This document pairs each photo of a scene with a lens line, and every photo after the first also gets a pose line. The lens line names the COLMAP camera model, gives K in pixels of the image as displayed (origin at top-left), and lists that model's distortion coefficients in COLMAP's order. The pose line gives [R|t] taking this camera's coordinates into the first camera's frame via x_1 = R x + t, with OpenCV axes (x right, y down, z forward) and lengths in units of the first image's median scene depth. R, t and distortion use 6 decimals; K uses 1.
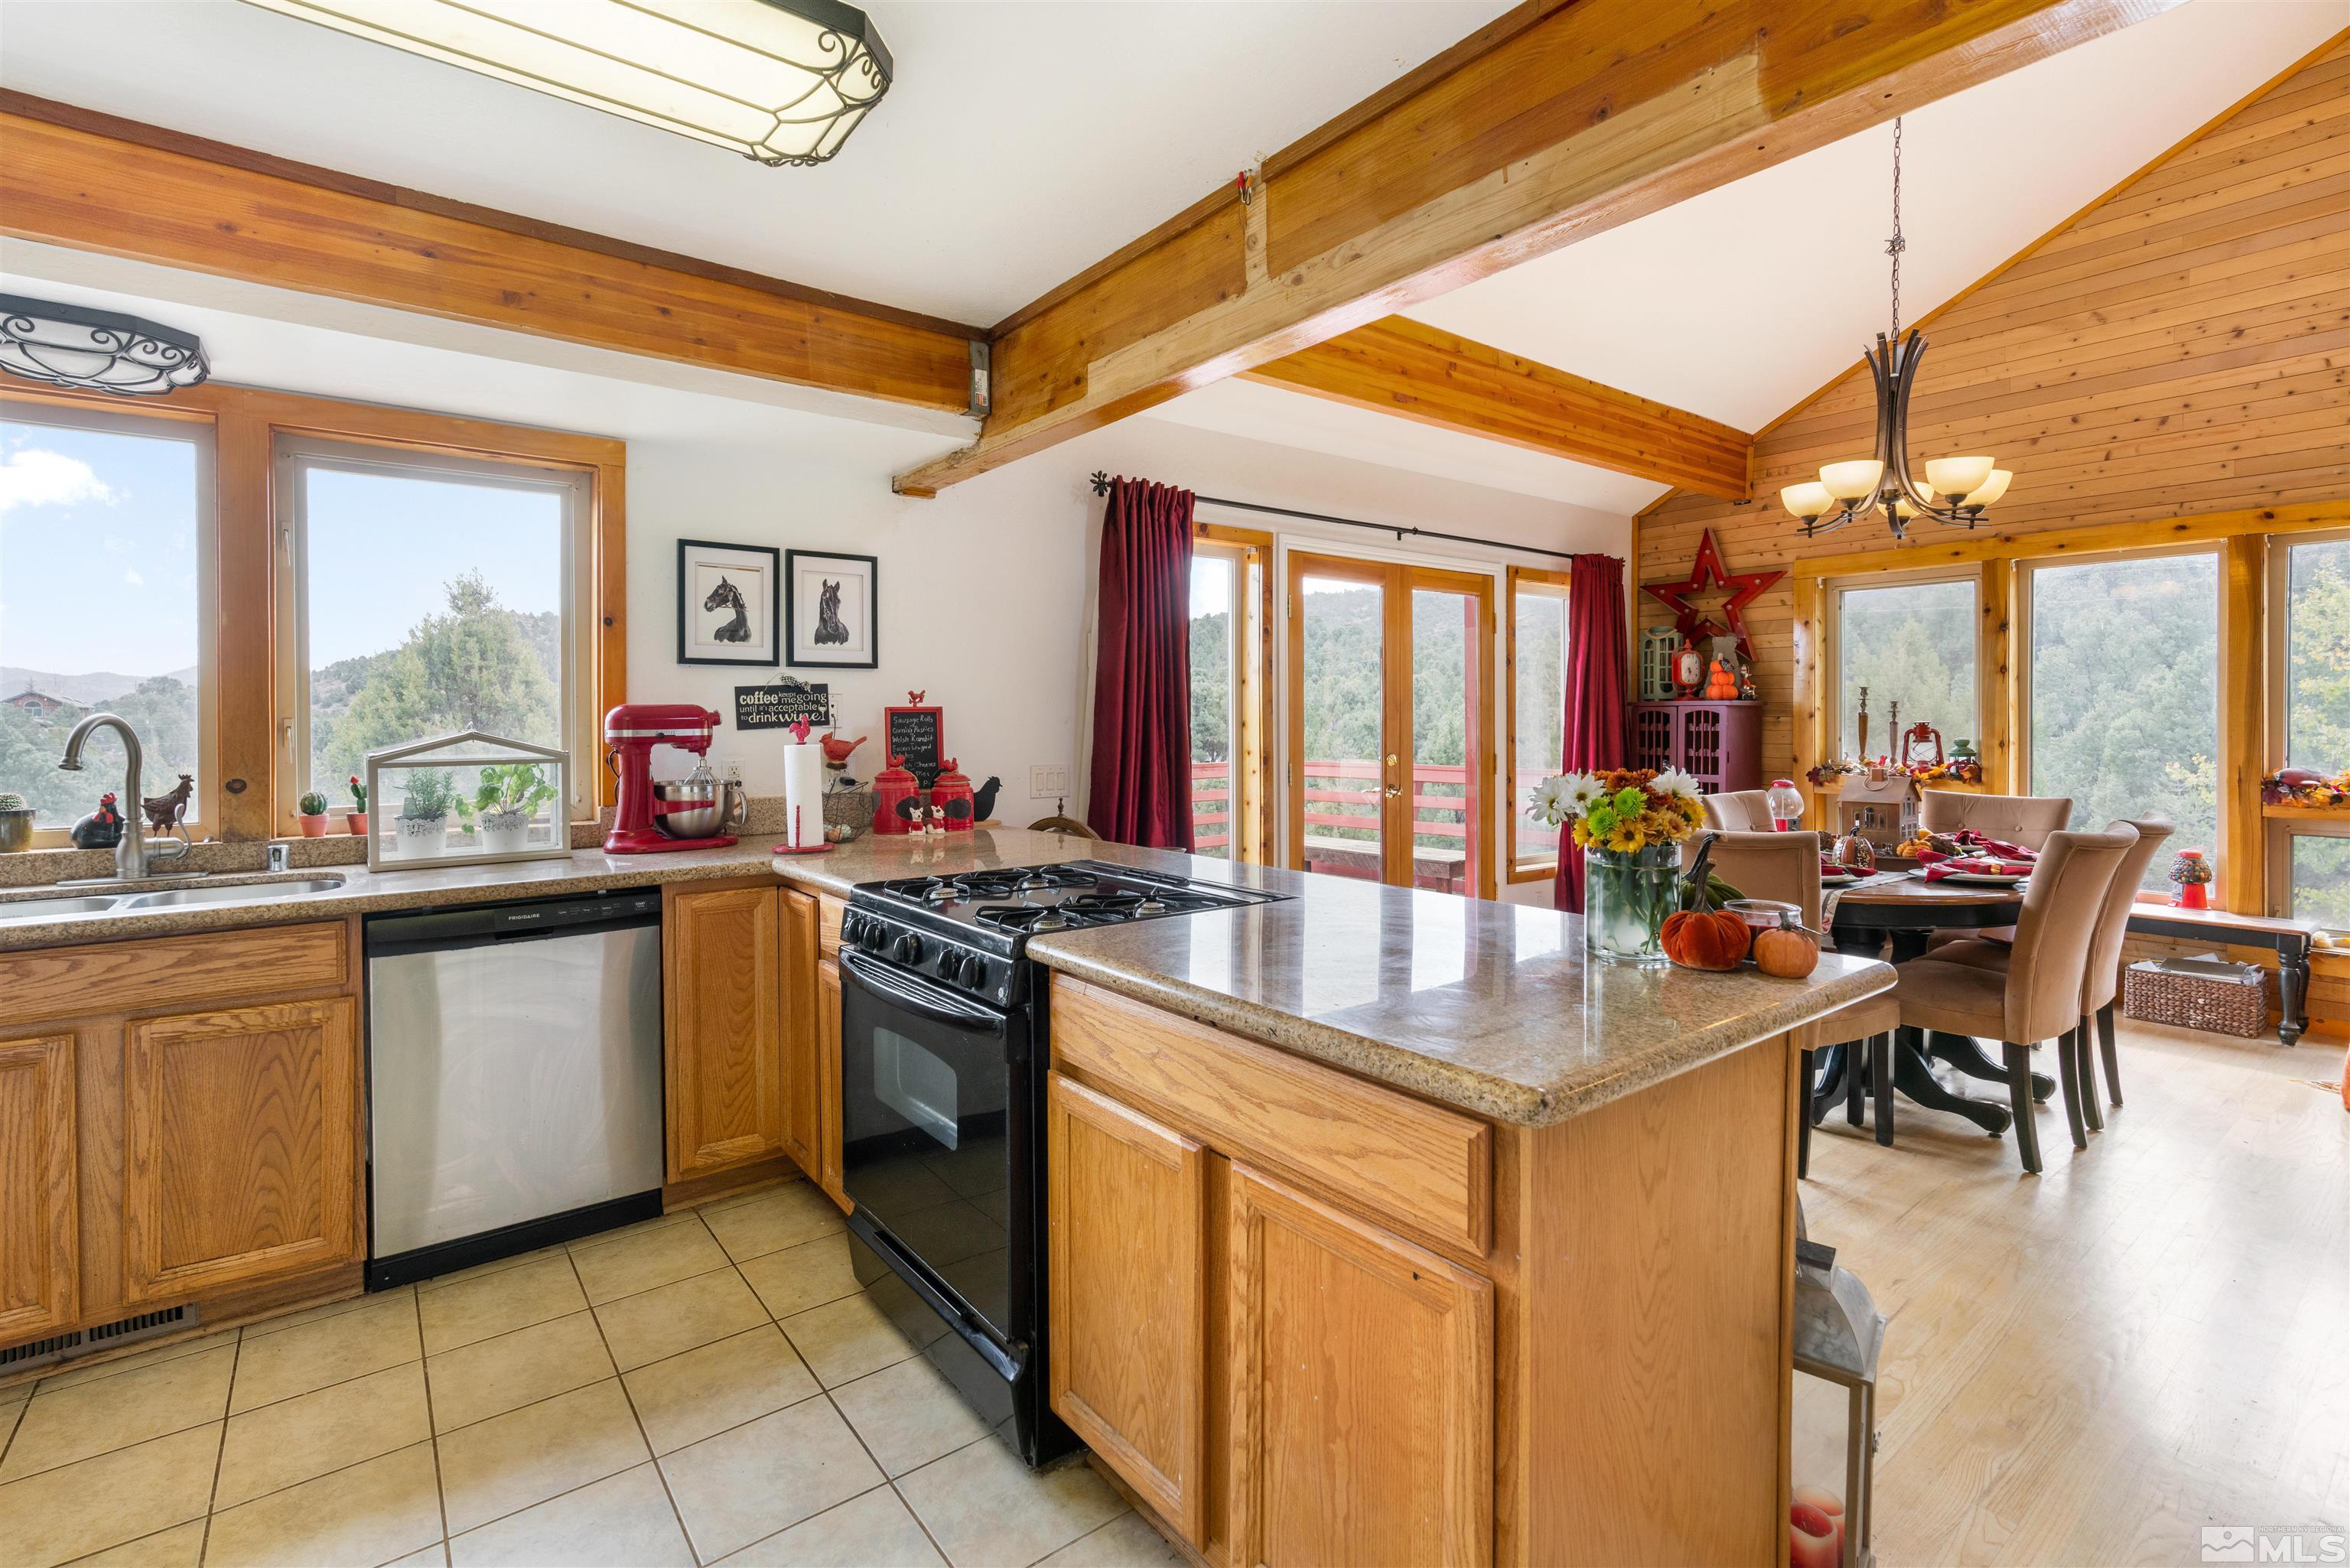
lens RADIAL K [[1068.9, 0, 1147.3], [0, 1068.9, 736.0], [0, 0, 1]] dist [-0.010447, 0.005078]
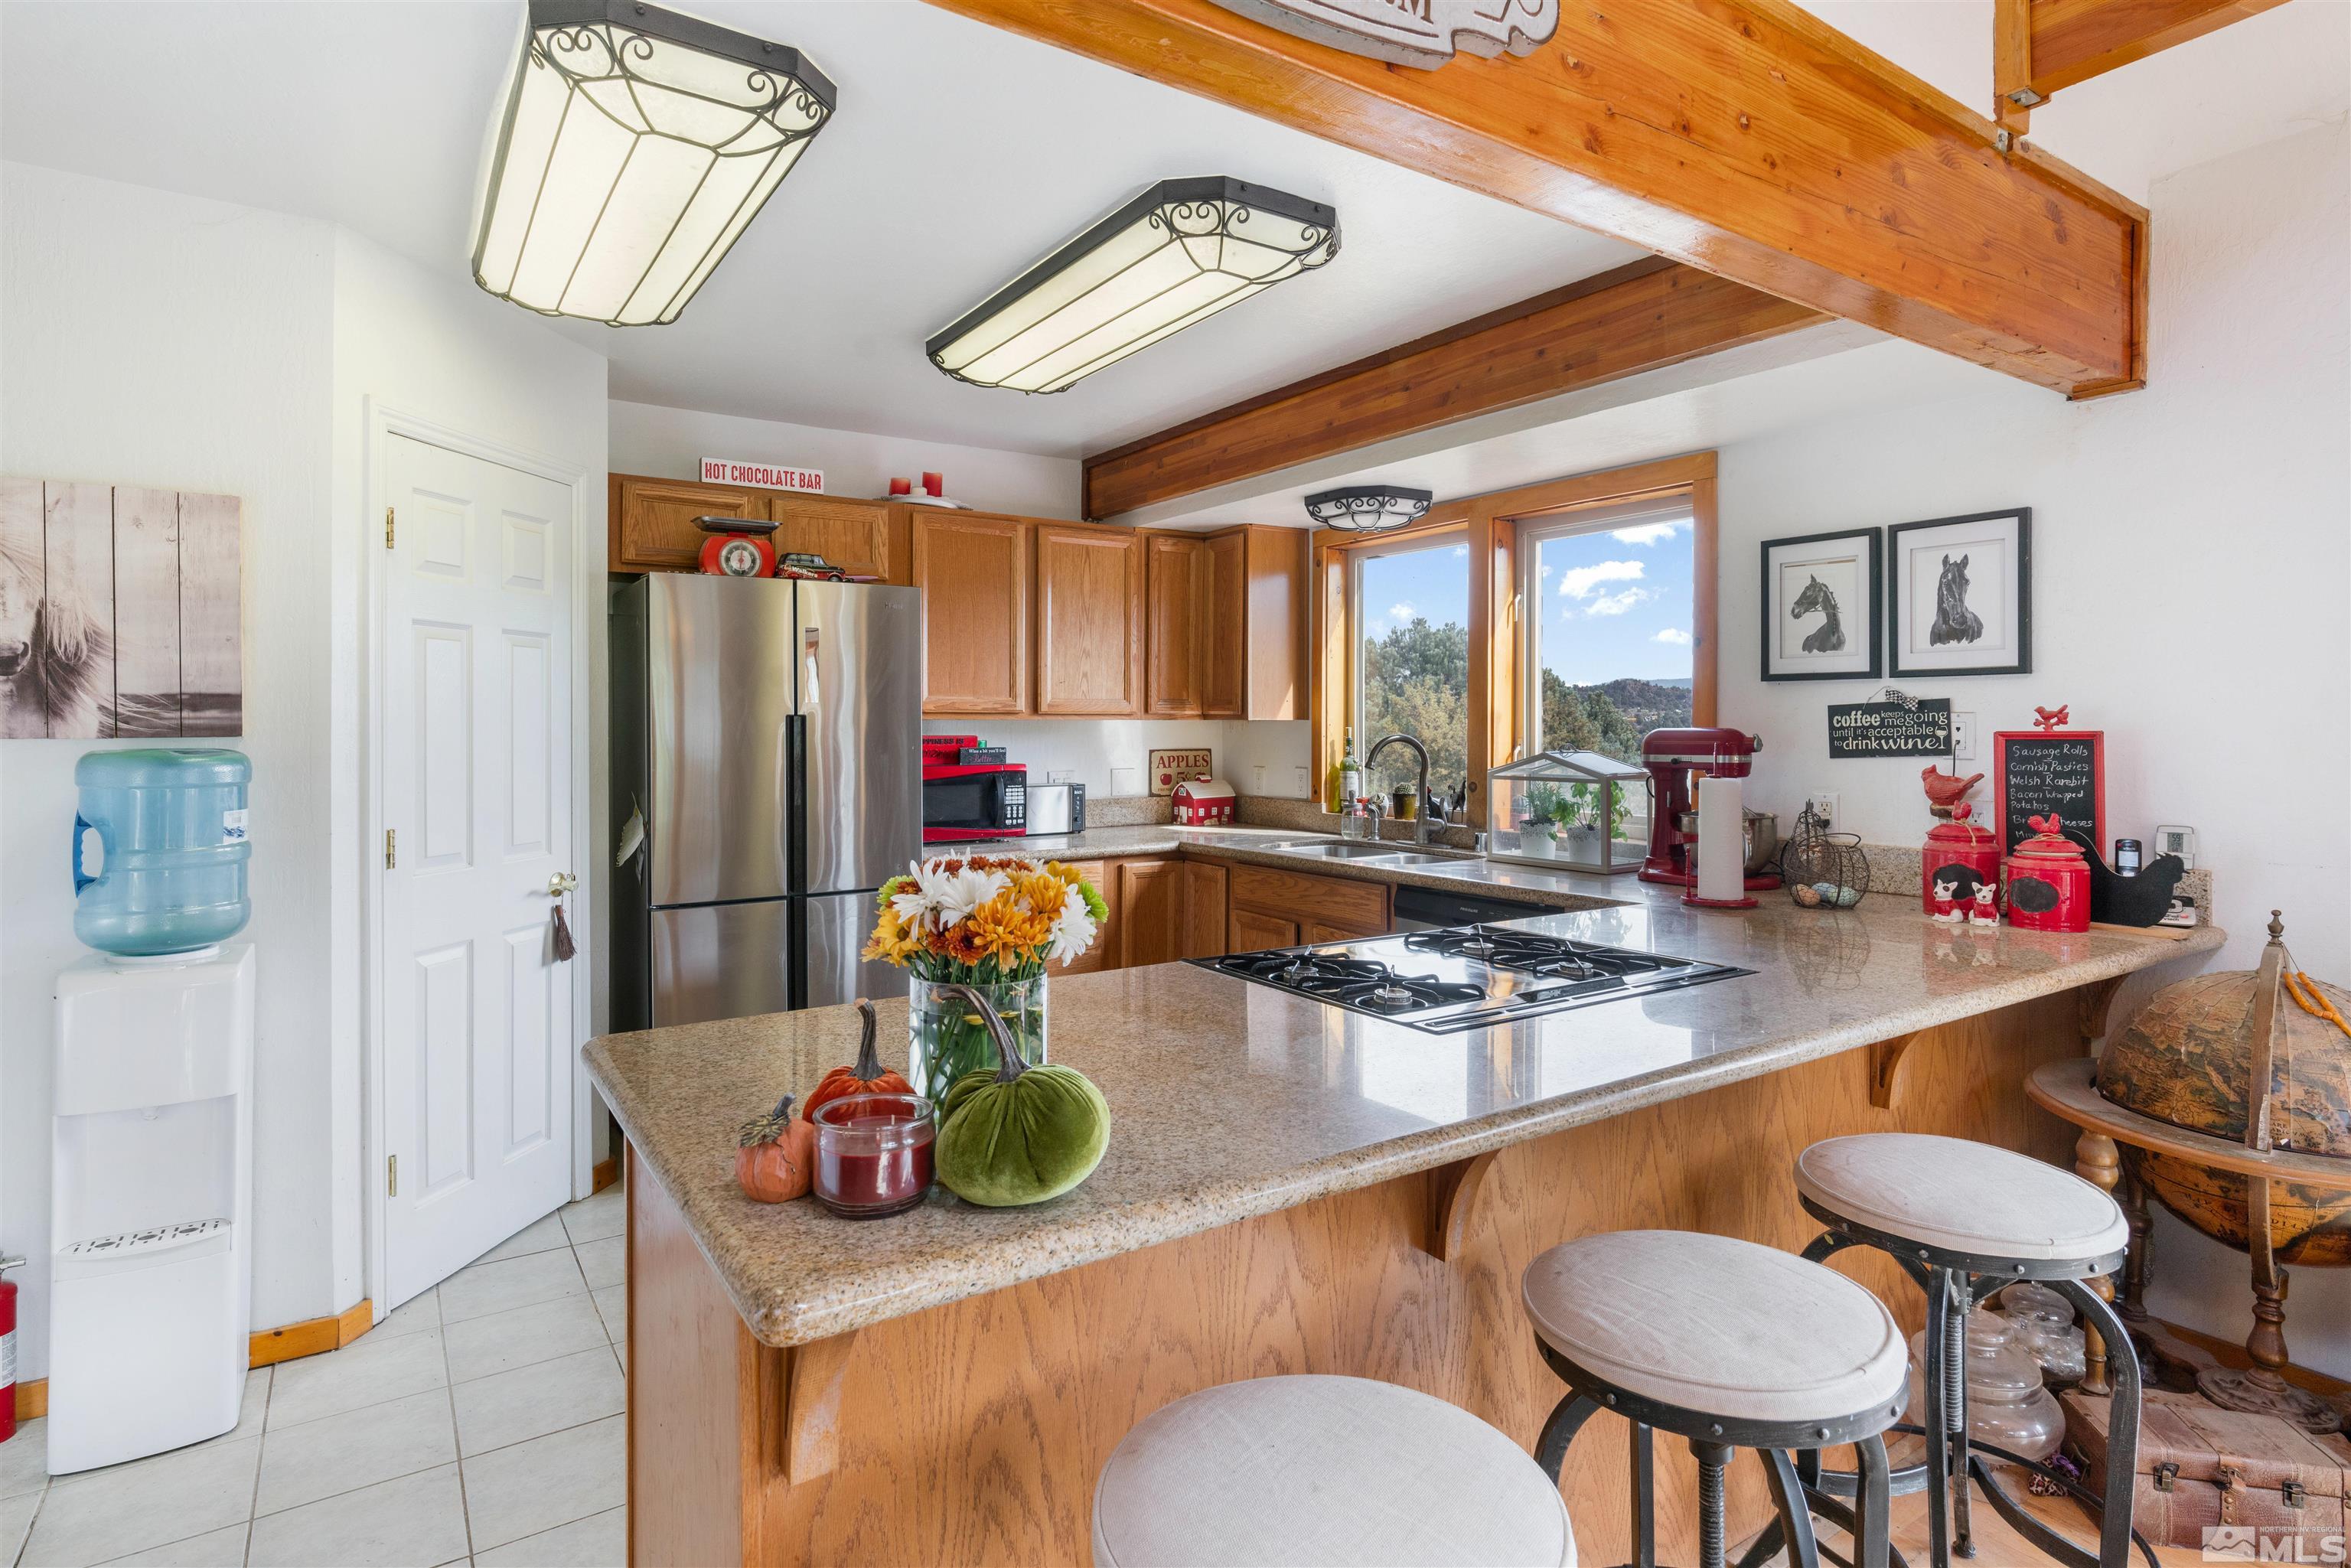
lens RADIAL K [[1225.5, 0, 1177.7], [0, 1225.5, 721.3], [0, 0, 1]] dist [-0.003364, 0.002781]
pose [[-0.062531, 0.001788, -0.998041, 0.637242], [-0.014118, 0.999897, 0.002676, -0.031703], [0.997943, 0.014257, -0.062499, 0.599450]]
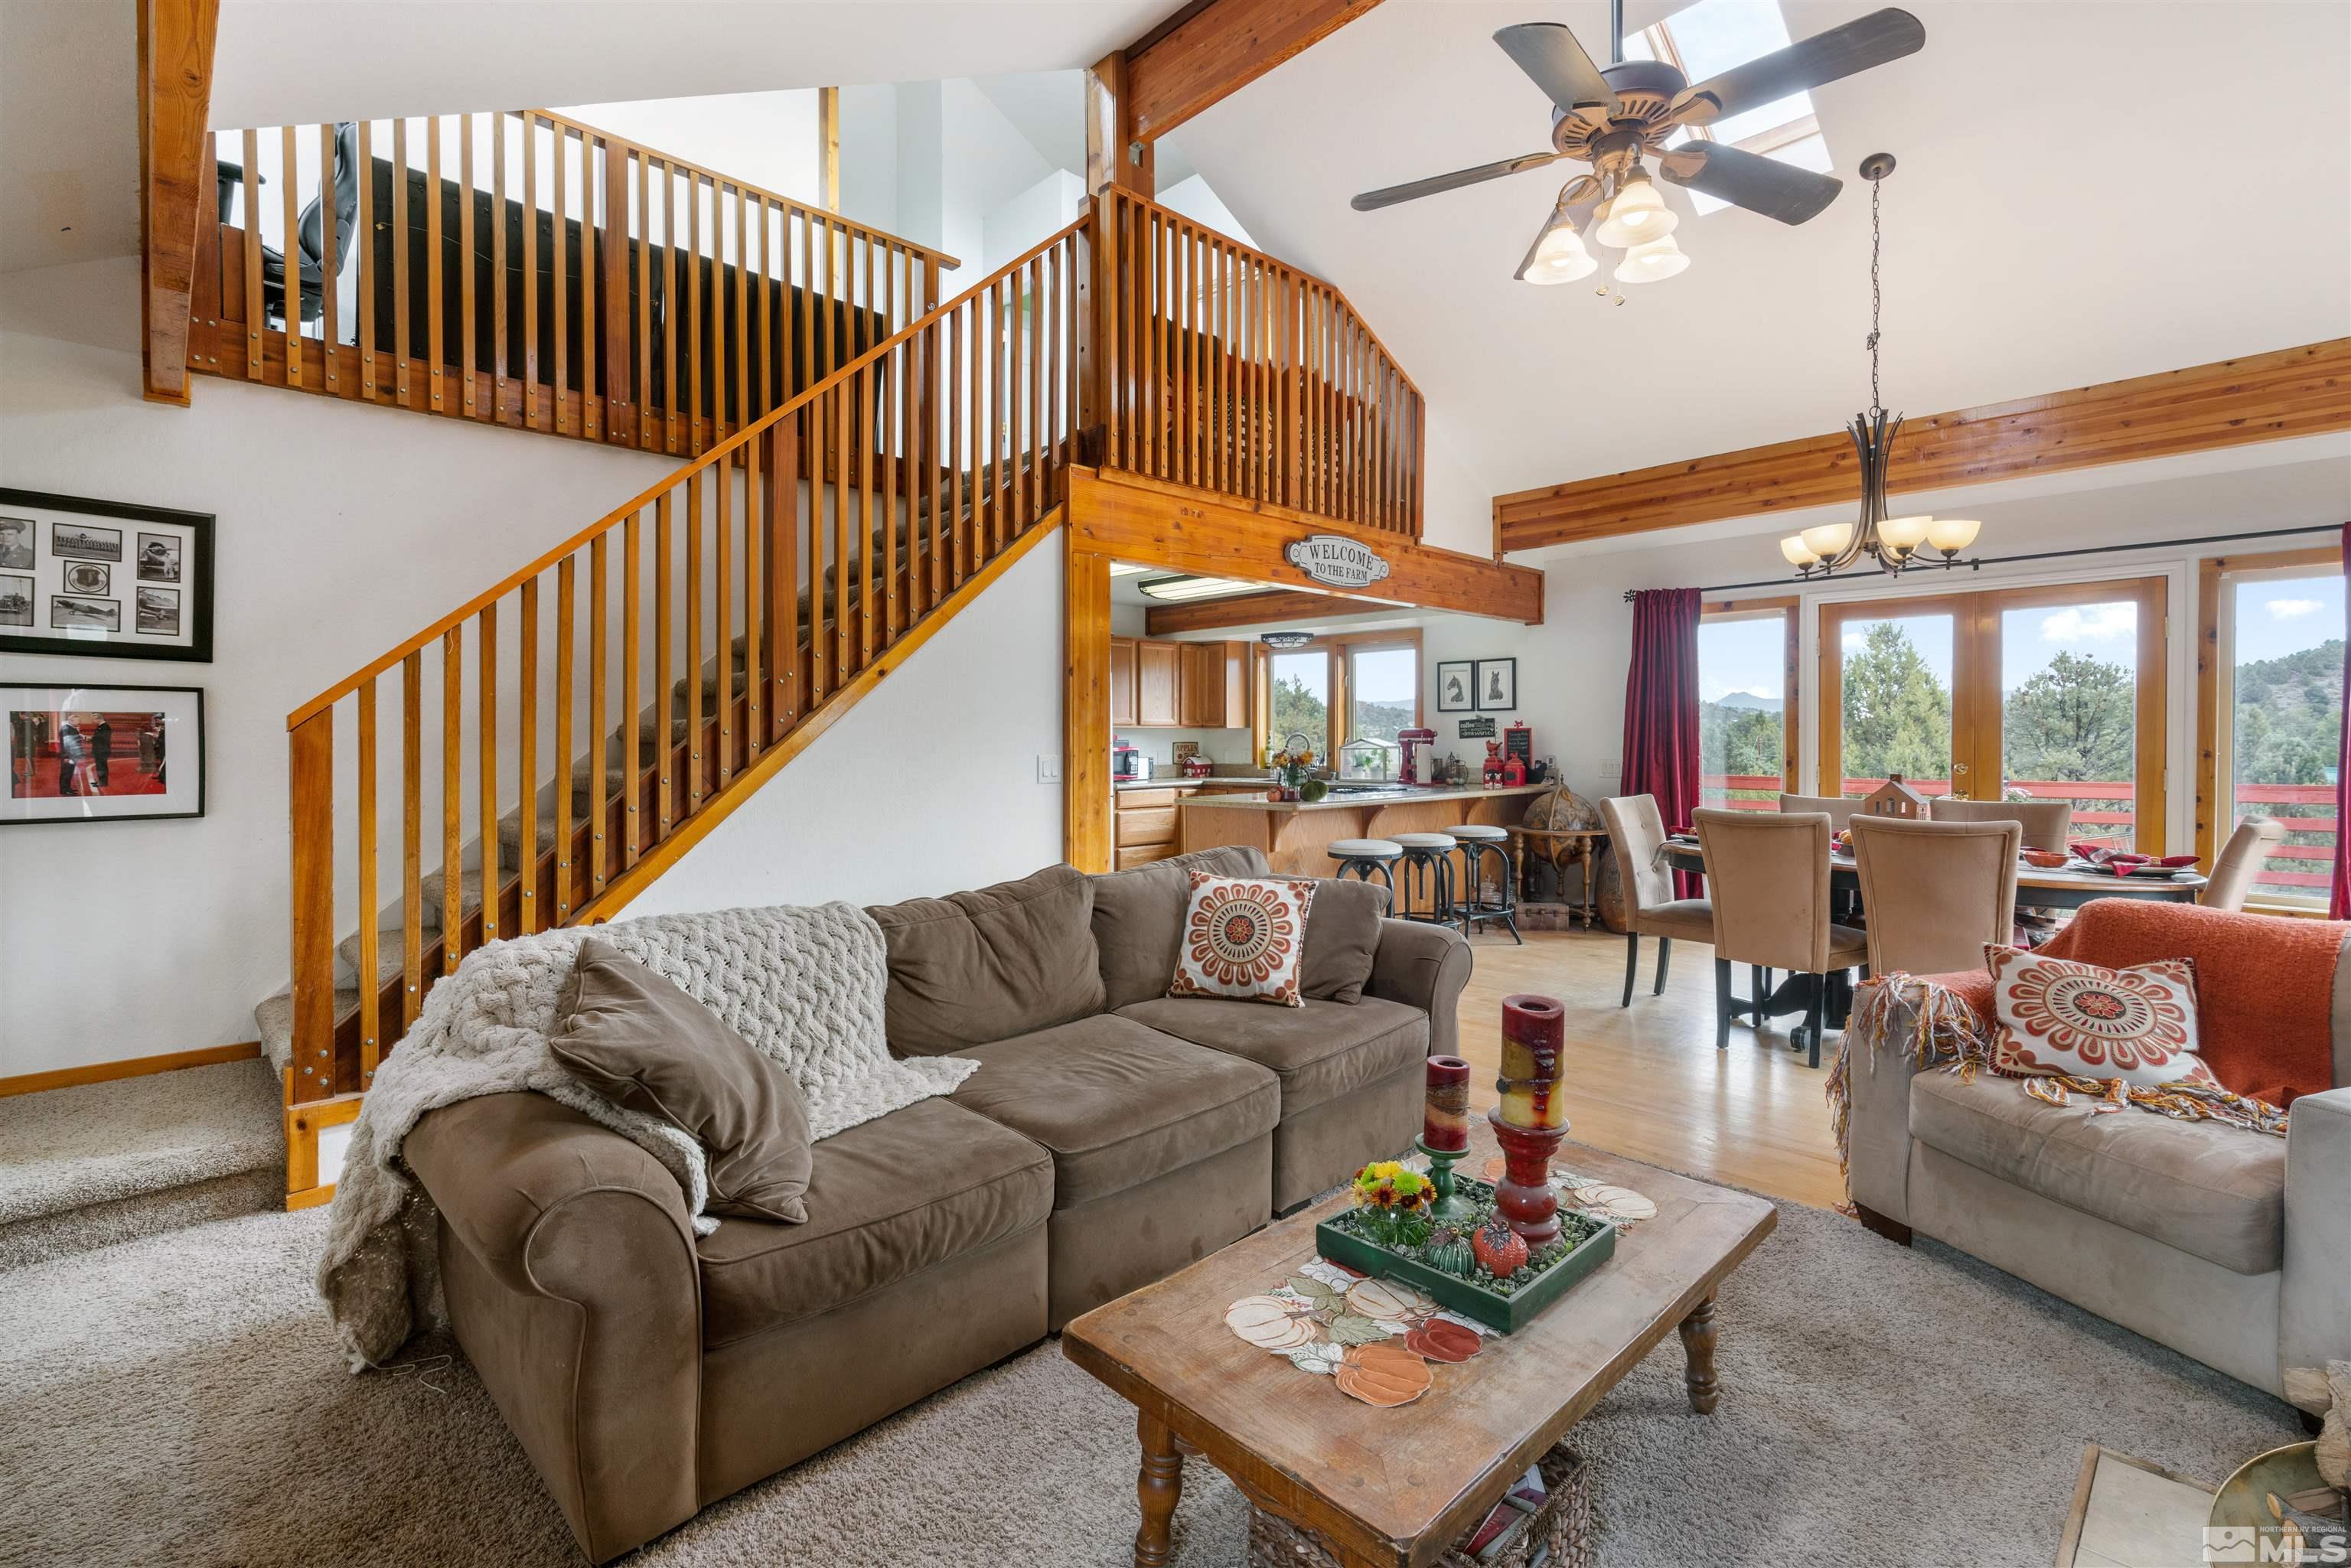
lens RADIAL K [[1069.4, 0, 1195.2], [0, 1069.4, 735.4], [0, 0, 1]] dist [-0.010447, 0.005078]
pose [[0.139922, 0.000228, -0.990162, 2.042985], [-0.010957, 0.999939, -0.001318, -0.003588], [0.990102, 0.011033, 0.139916, 0.088688]]
